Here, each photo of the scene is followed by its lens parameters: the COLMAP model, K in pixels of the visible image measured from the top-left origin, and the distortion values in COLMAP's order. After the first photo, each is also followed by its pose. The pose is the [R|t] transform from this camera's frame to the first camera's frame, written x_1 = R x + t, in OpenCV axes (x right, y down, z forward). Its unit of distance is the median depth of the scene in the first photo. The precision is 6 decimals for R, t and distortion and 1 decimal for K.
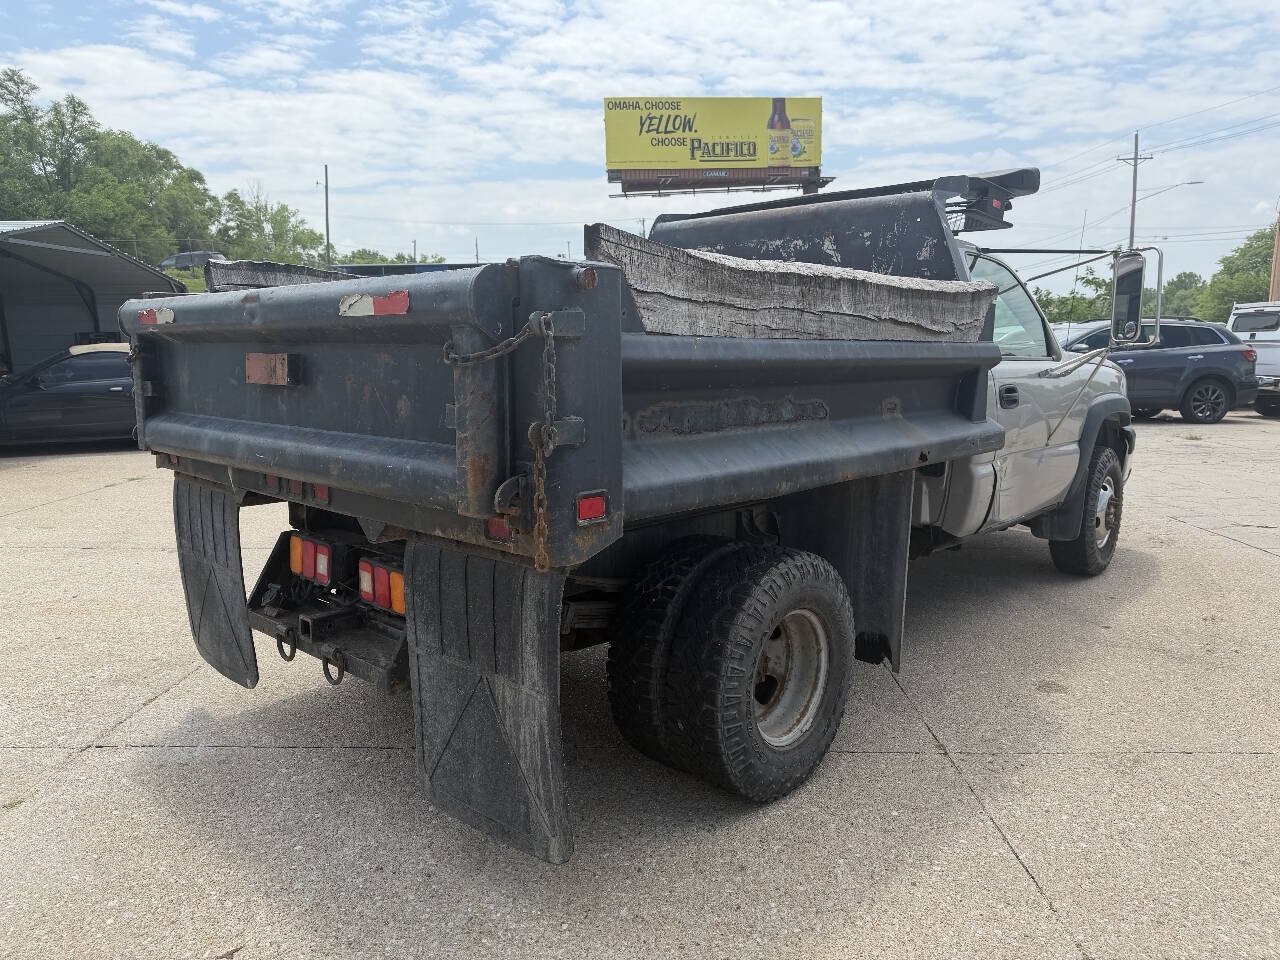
lens RADIAL K [[936.0, 0, 640.0], [0, 936.0, 480.0], [0, 0, 1]] dist [0.039749, -0.028691]
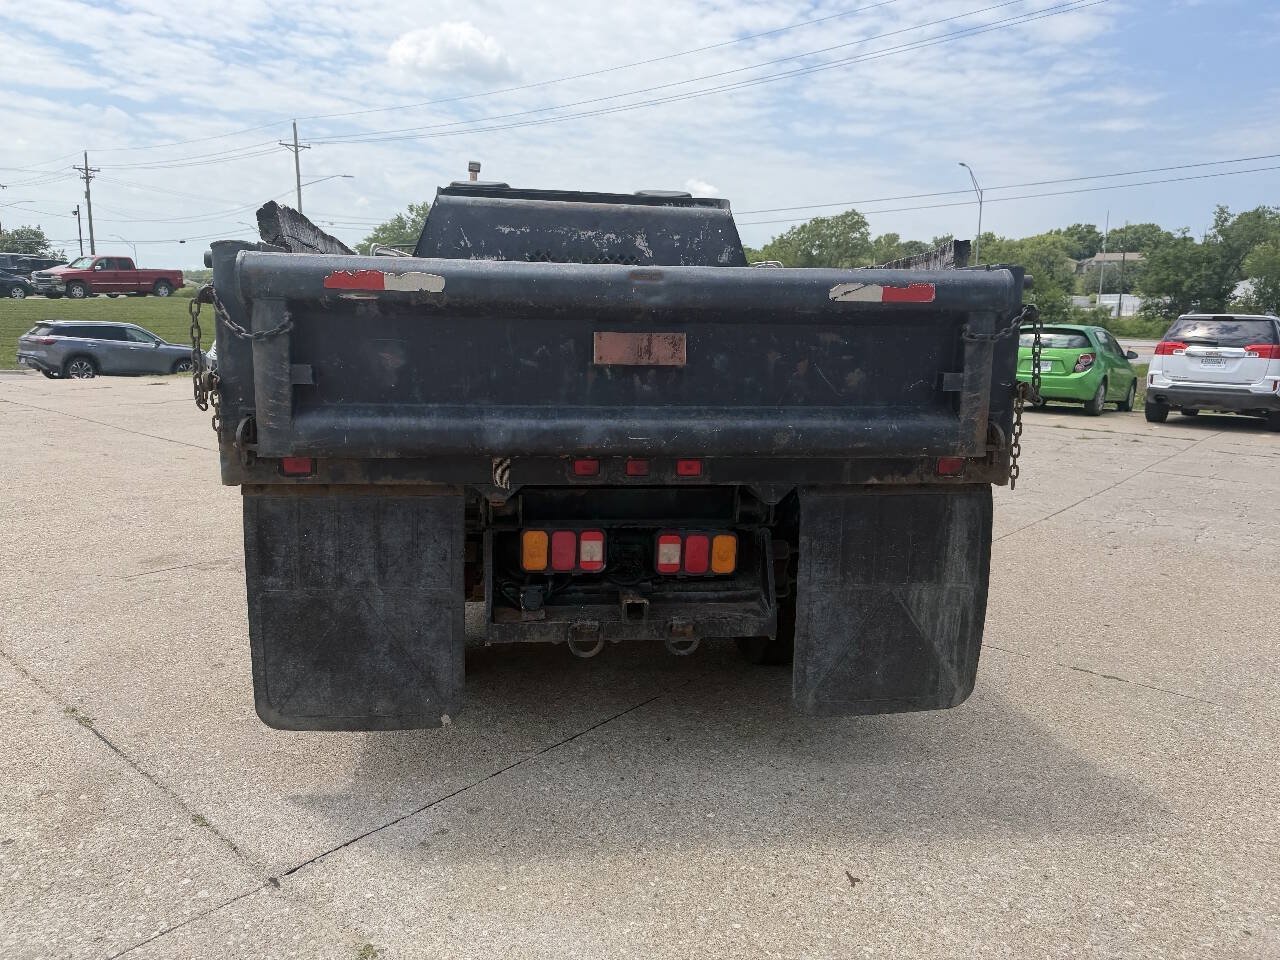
lens RADIAL K [[939.5, 0, 644.7], [0, 939.5, 481.6], [0, 0, 1]] dist [0.020122, -0.023198]
pose [[0.620960, -0.119892, 0.774619, -0.064975], [0.097419, 0.992375, 0.075502, -0.003090], [-0.777765, 0.028579, 0.627906, 0.022447]]
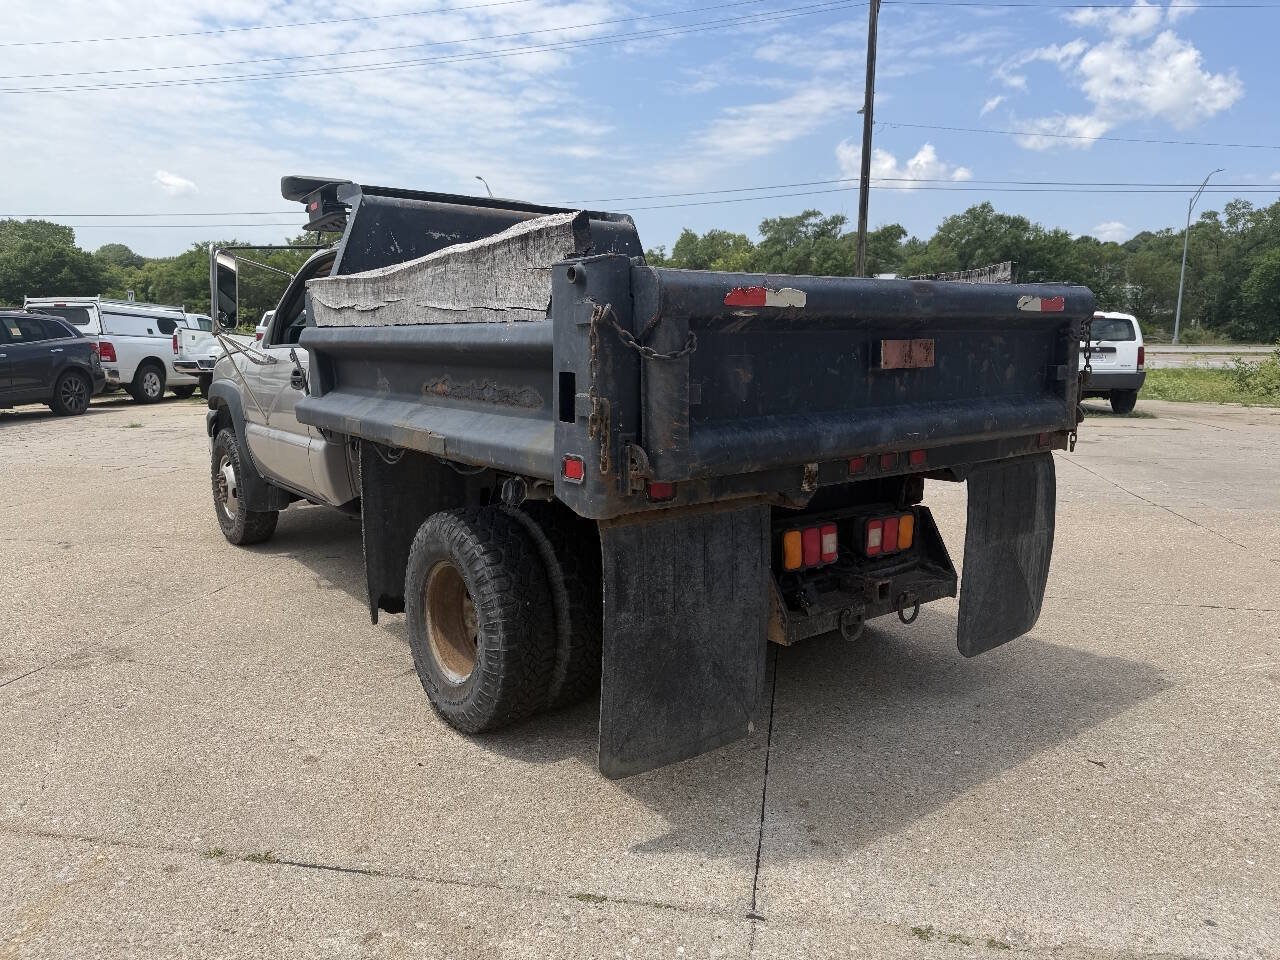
lens RADIAL K [[939.5, 0, 644.7], [0, 939.5, 481.6], [0, 0, 1]] dist [0.020122, -0.023198]
pose [[0.113057, -0.155018, 0.981421, -0.085499], [0.147997, 0.979363, 0.137644, -0.009447], [-0.982505, 0.129686, 0.133665, 0.066067]]
